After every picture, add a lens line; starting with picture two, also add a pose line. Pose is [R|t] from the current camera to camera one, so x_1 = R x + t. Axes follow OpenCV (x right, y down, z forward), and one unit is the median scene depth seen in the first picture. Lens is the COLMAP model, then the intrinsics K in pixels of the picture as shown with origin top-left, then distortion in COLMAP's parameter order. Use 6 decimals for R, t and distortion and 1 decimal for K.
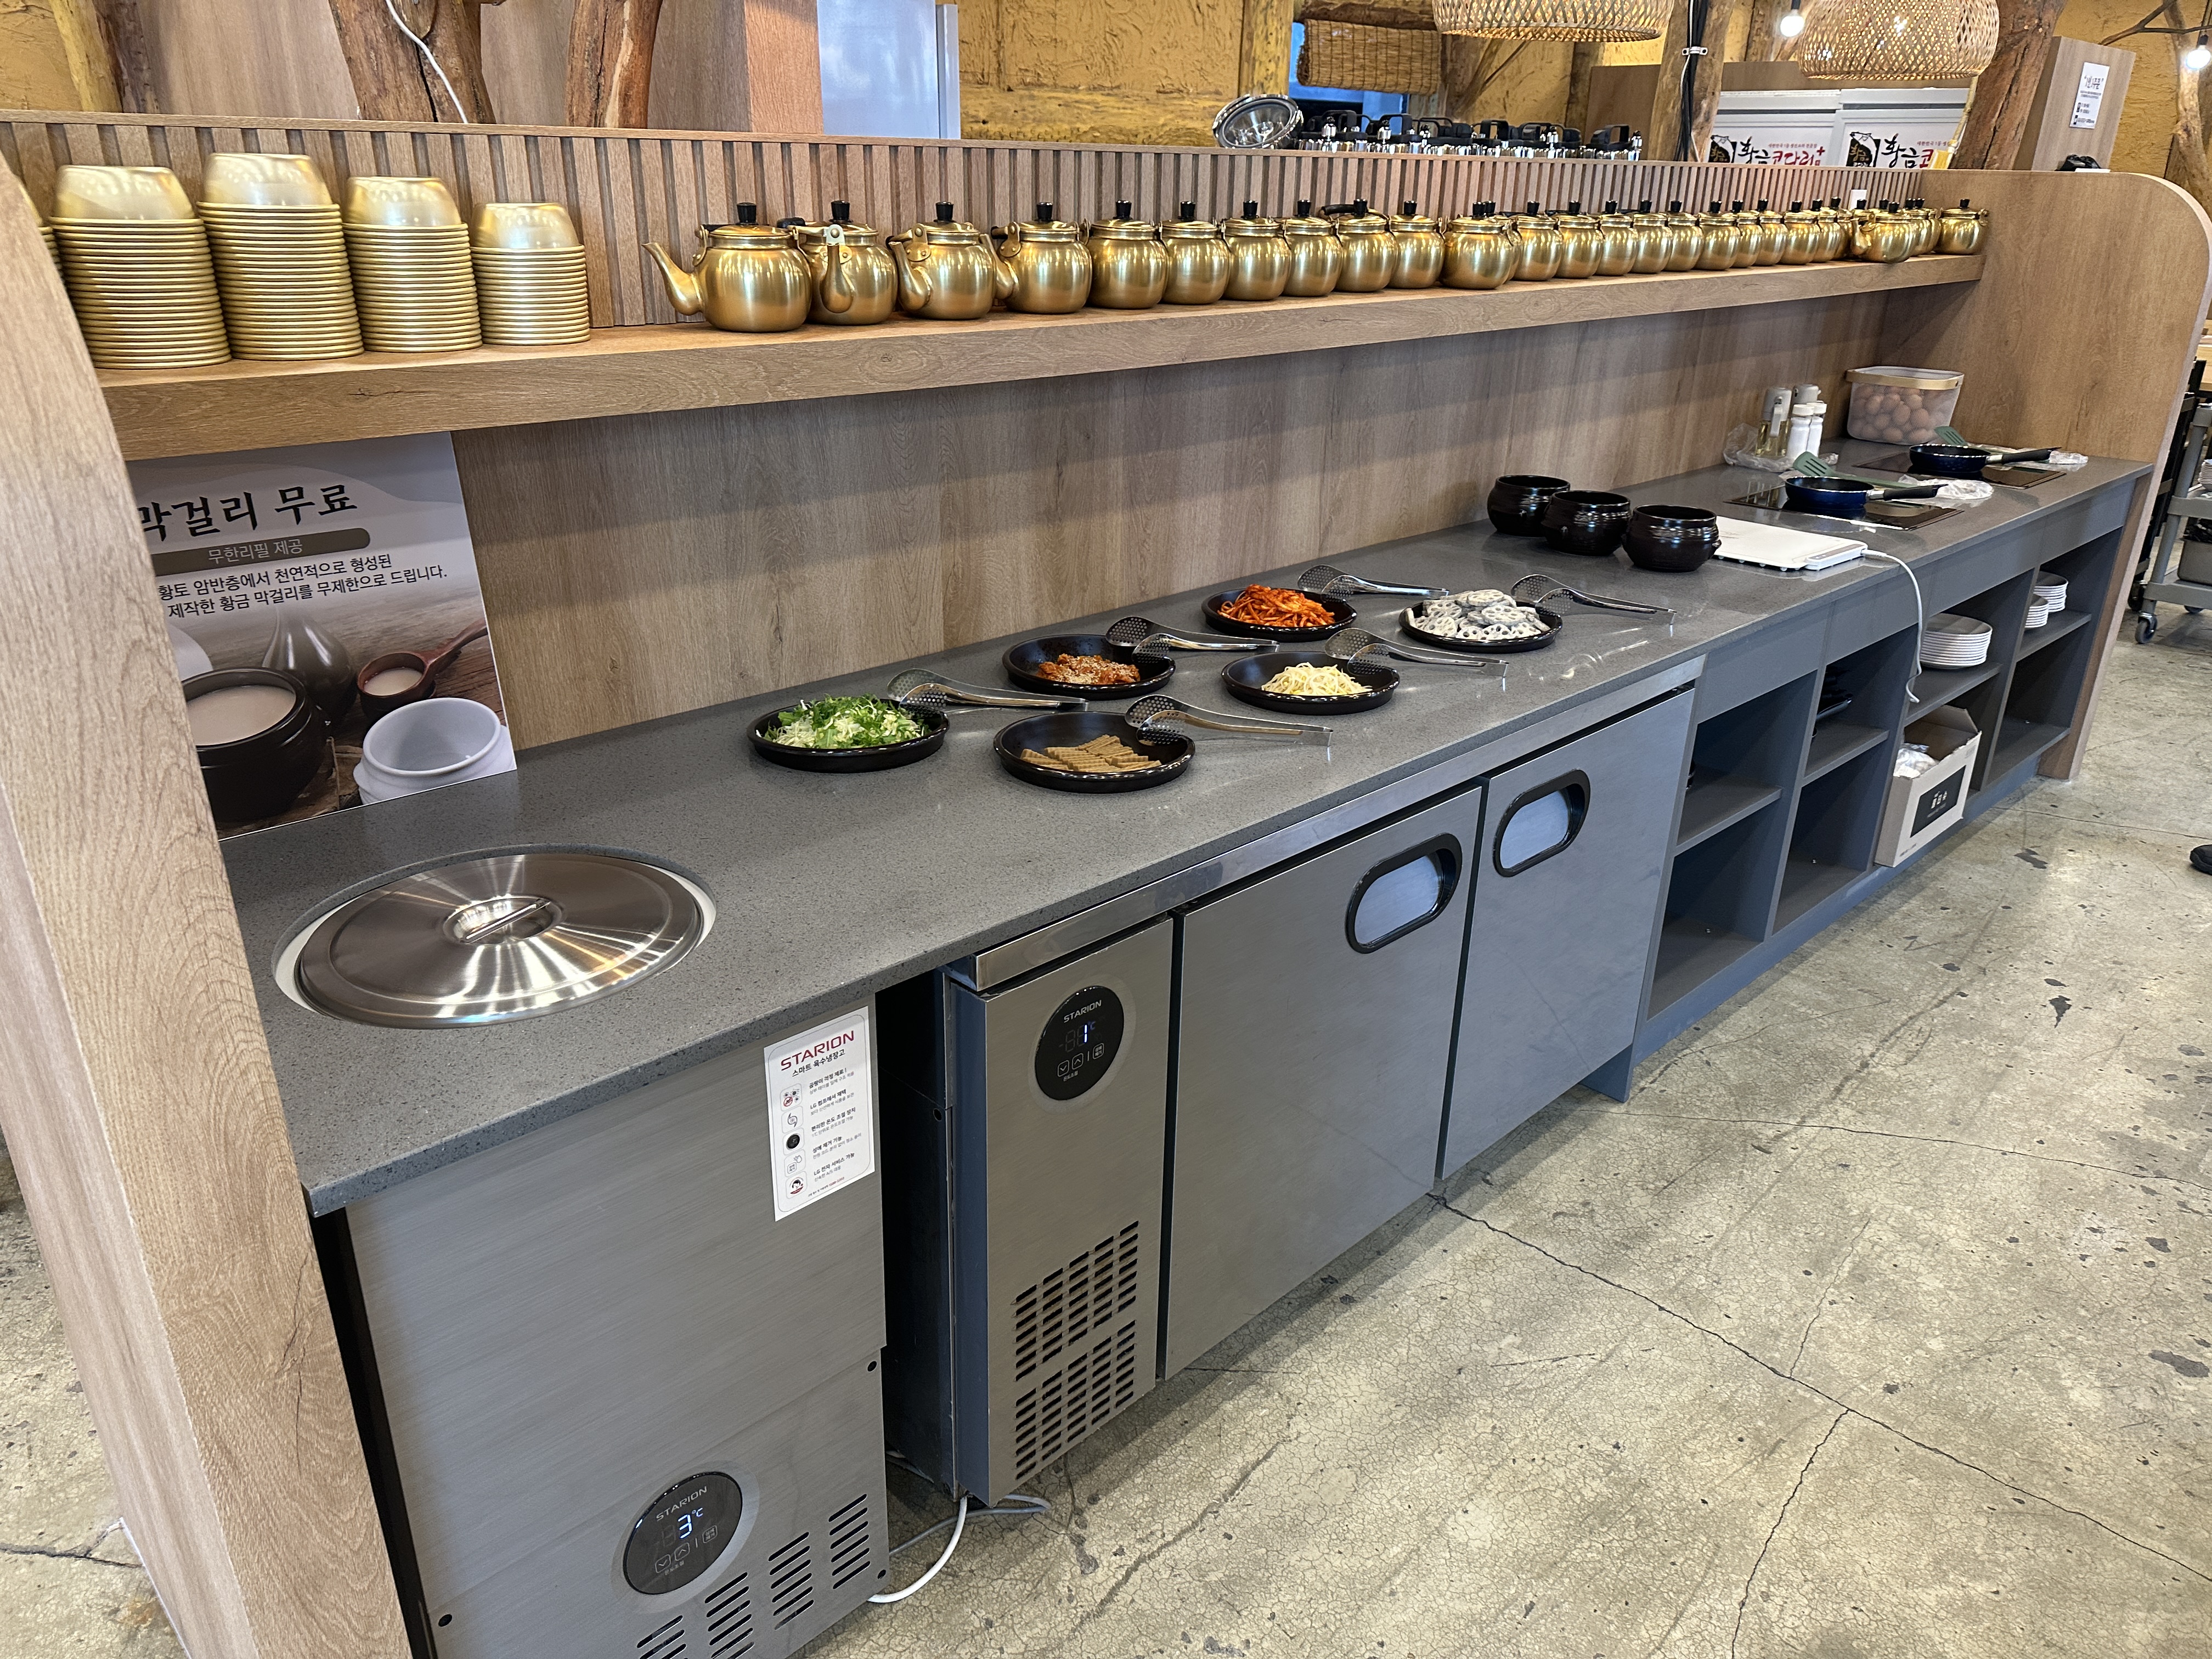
lens RADIAL K [[1534.1, 0, 1140.1], [0, 1534.1, 837.9], [0, 0, 1]] dist [0.098783, -0.218498]
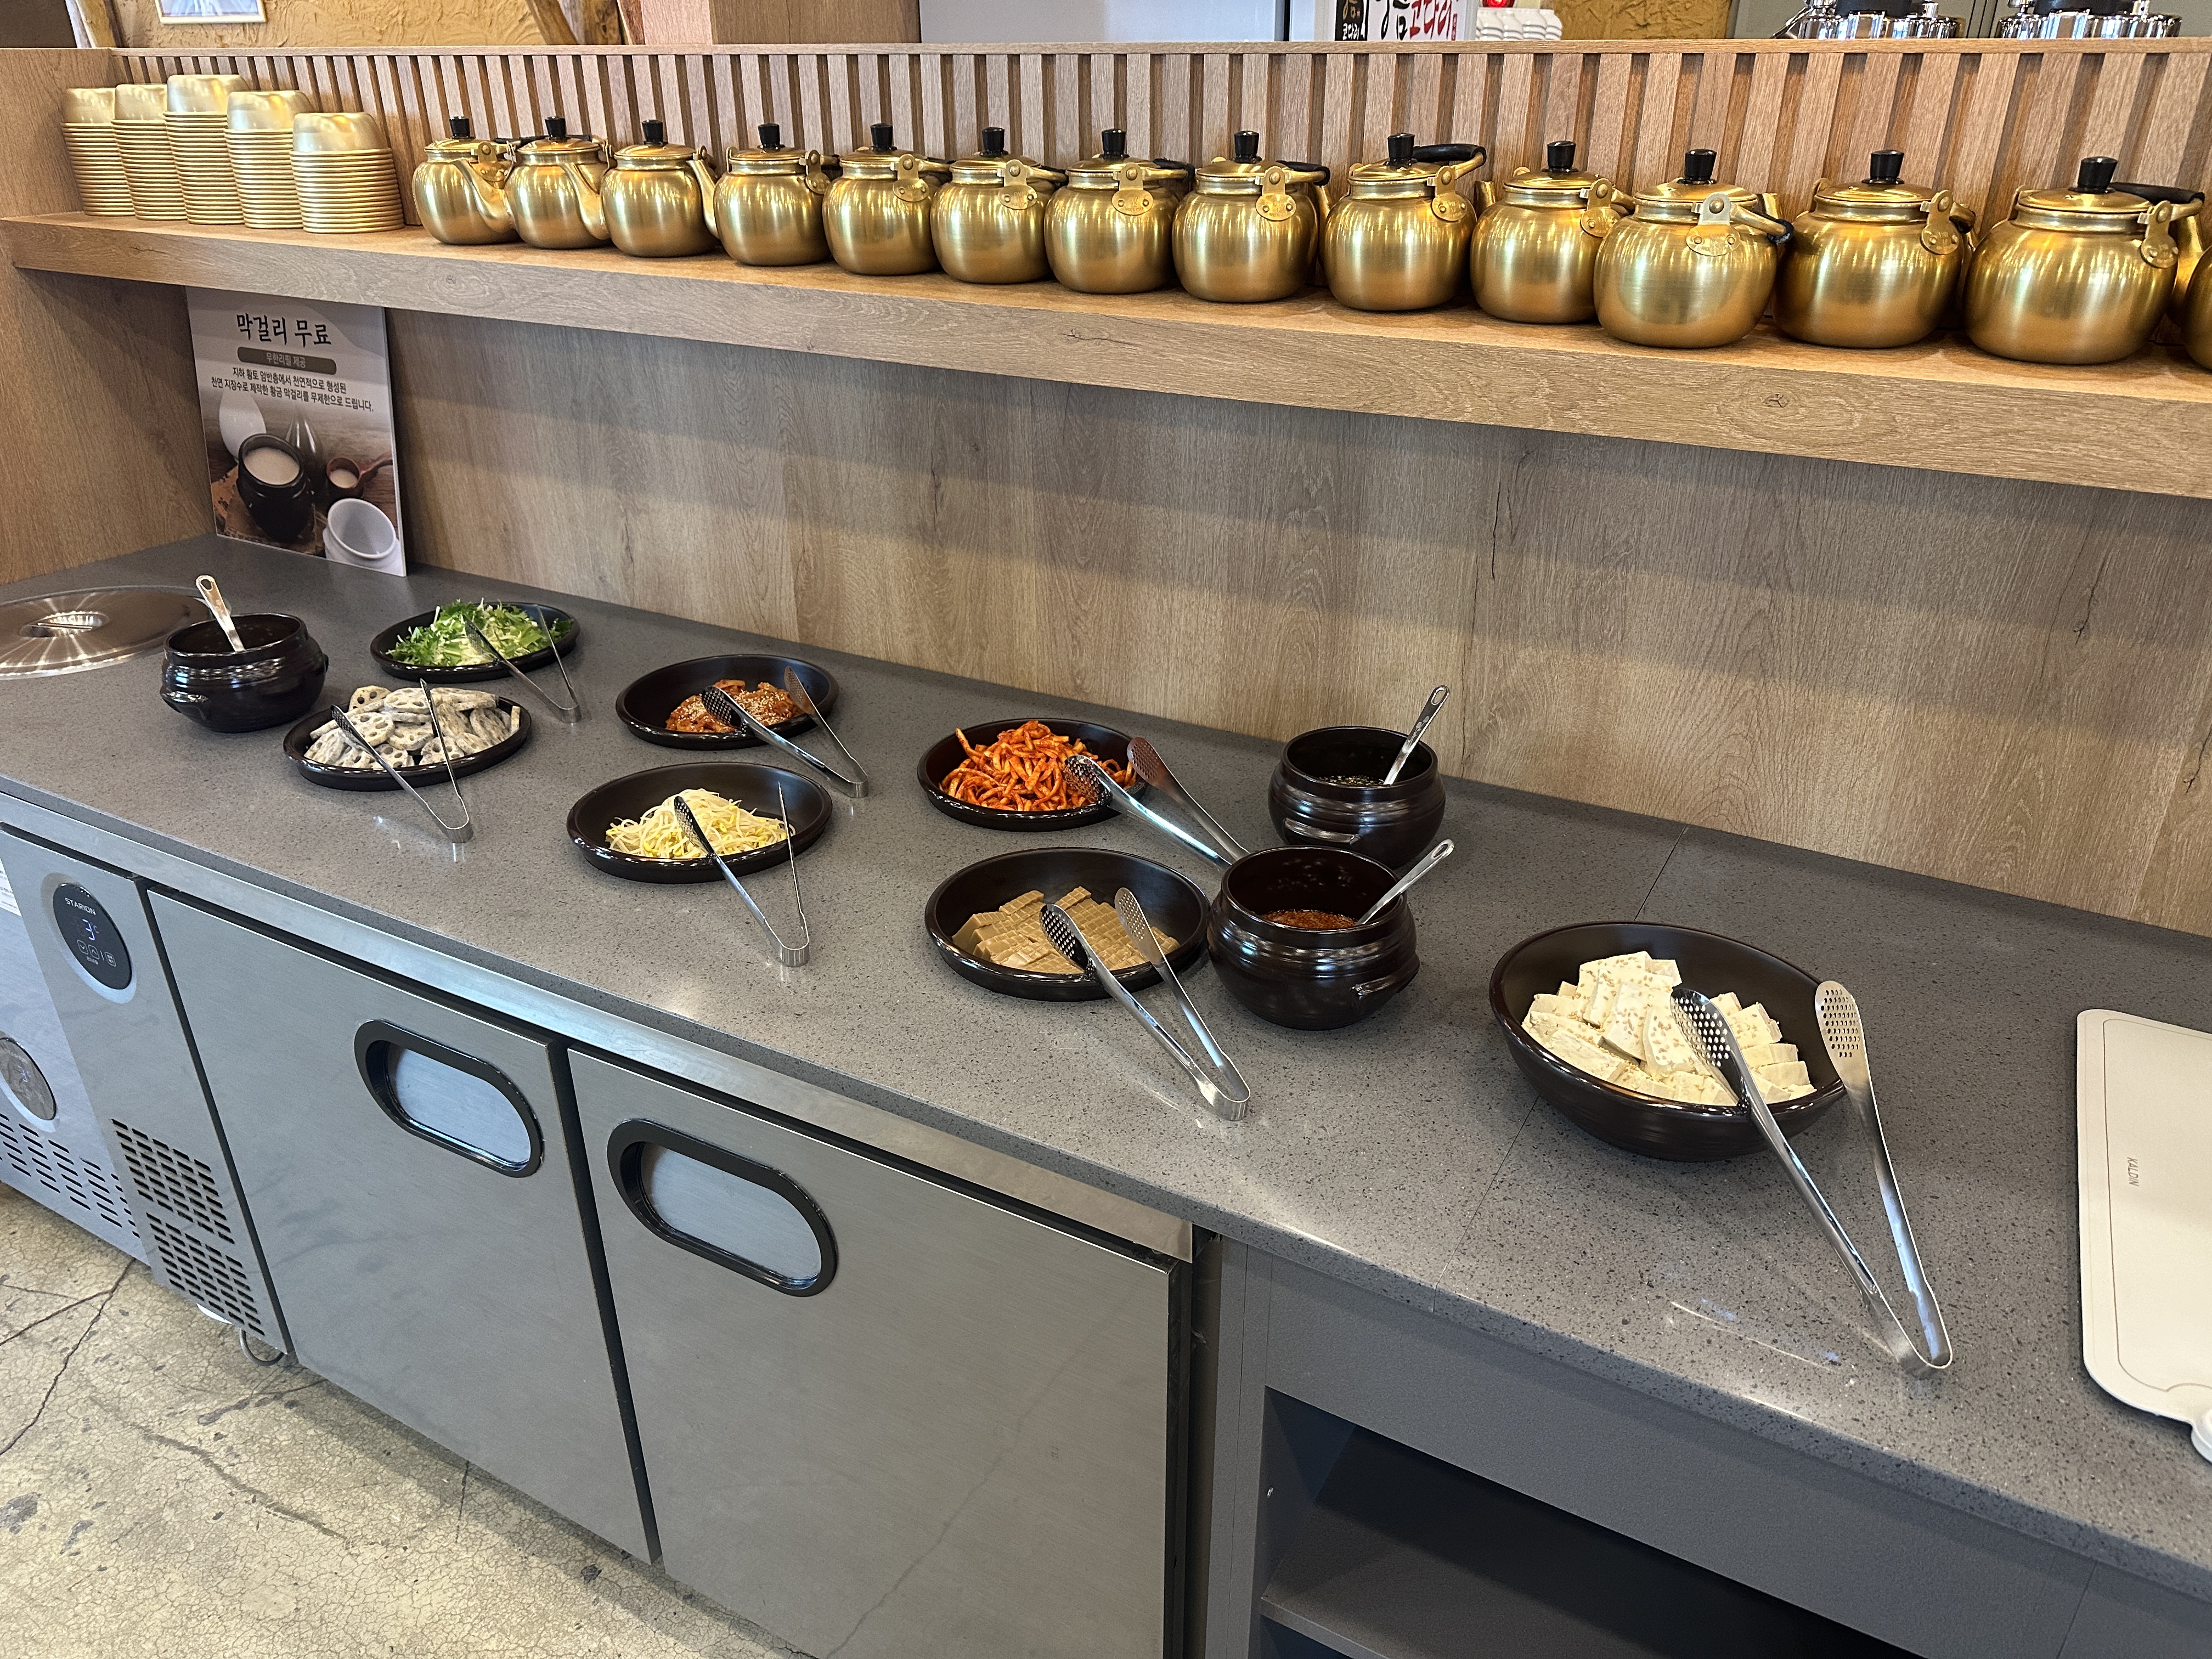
lens RADIAL K [[1534.1, 0, 1140.1], [0, 1534.1, 837.9], [0, 0, 1]] dist [0.098783, -0.218498]
pose [[0.286882, 0.408043, -0.866718, 0.774517], [-0.384314, 0.877772, 0.286040, -0.369908], [0.877498, 0.251032, 0.408633, 0.890417]]
